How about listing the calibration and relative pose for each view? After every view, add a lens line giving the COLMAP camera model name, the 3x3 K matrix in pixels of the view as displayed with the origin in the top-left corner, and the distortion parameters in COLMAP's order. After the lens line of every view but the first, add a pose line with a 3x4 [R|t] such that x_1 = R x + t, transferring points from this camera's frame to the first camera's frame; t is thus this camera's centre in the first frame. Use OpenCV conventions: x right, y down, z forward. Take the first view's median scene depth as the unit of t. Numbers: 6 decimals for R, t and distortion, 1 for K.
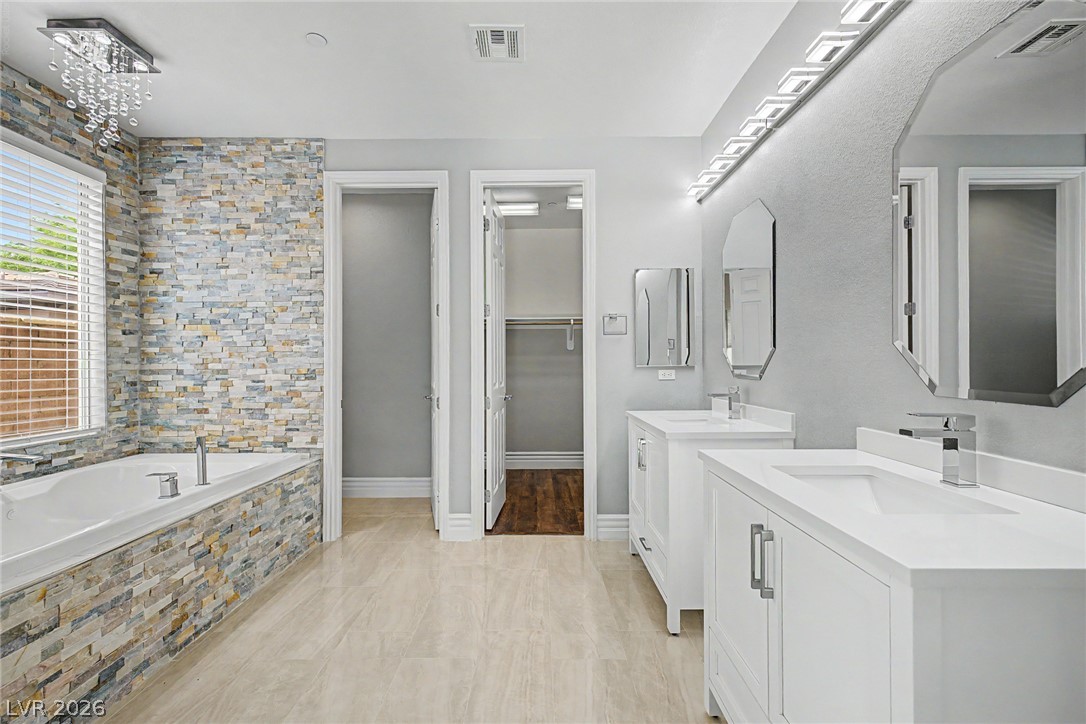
lens RADIAL K [[462.8, 0, 543.2], [0, 462.8, 358.2], [0, 0, 1]] dist [0.003683, -0.000401]
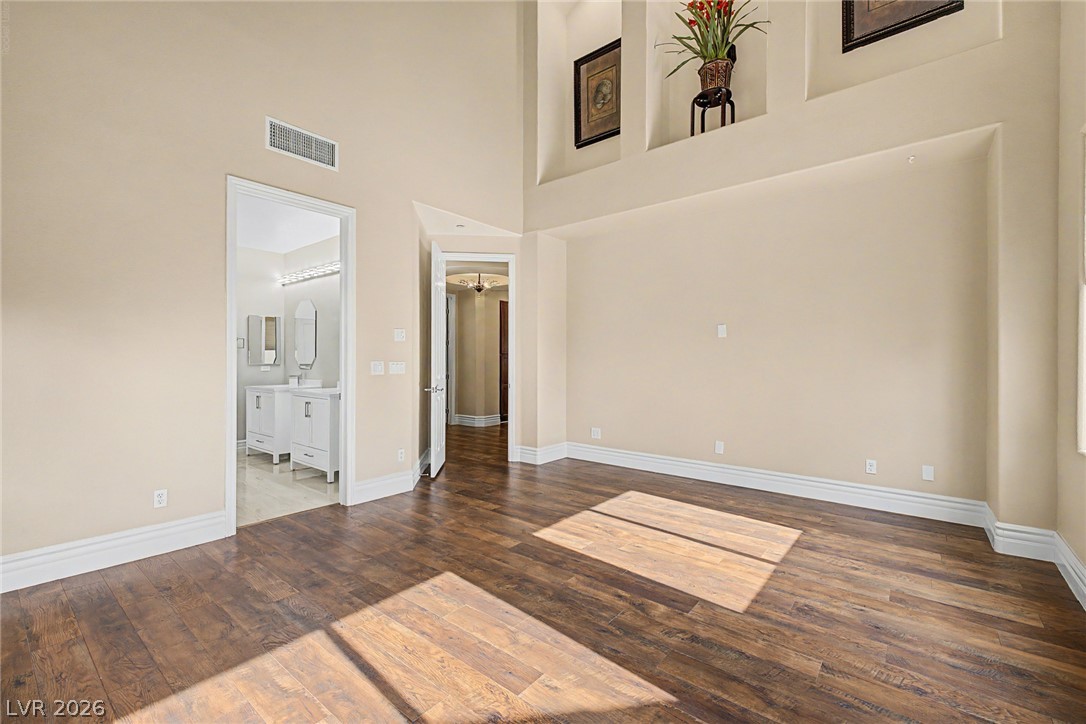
lens RADIAL K [[462.8, 0, 544.2], [0, 462.8, 360.8], [0, 0, 1]] dist [0.003683, -0.000401]
pose [[0.634629, 0.003398, 0.772810, -0.546417], [-0.005556, 0.999985, 0.000165, -0.006160], [-0.772797, -0.004398, 0.634638, -1.282592]]
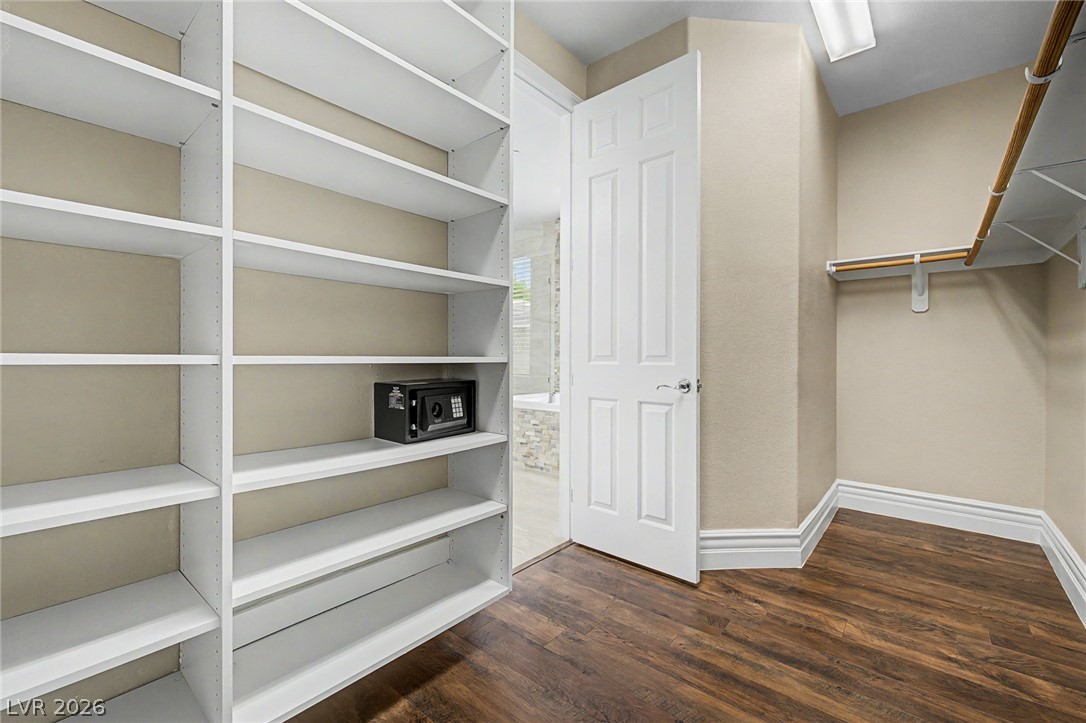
lens RADIAL K [[462.8, 0, 544.3], [0, 462.8, 360.2], [0, 0, 1]] dist [0.003683, -0.000401]
pose [[-0.646380, 0.005383, -0.762997, 0.570705], [0.002983, 0.999985, 0.004529, 0.065978], [0.763010, 0.000652, -0.646387, 1.631928]]
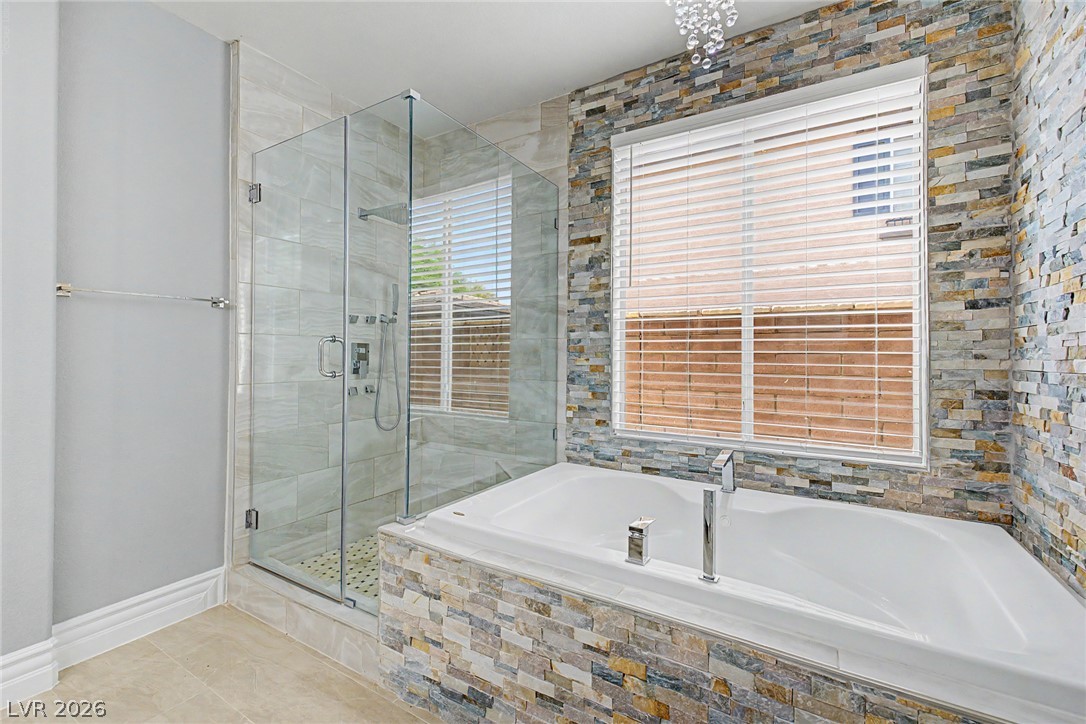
lens RADIAL K [[462.8, 0, 542.3], [0, 462.8, 357.0], [0, 0, 1]] dist [0.003683, -0.000401]
pose [[-0.529156, -0.001402, -0.848524, -0.127151], [0.003694, 0.999985, -0.003956, 0.010048], [0.848517, -0.005228, -0.529143, 0.863340]]
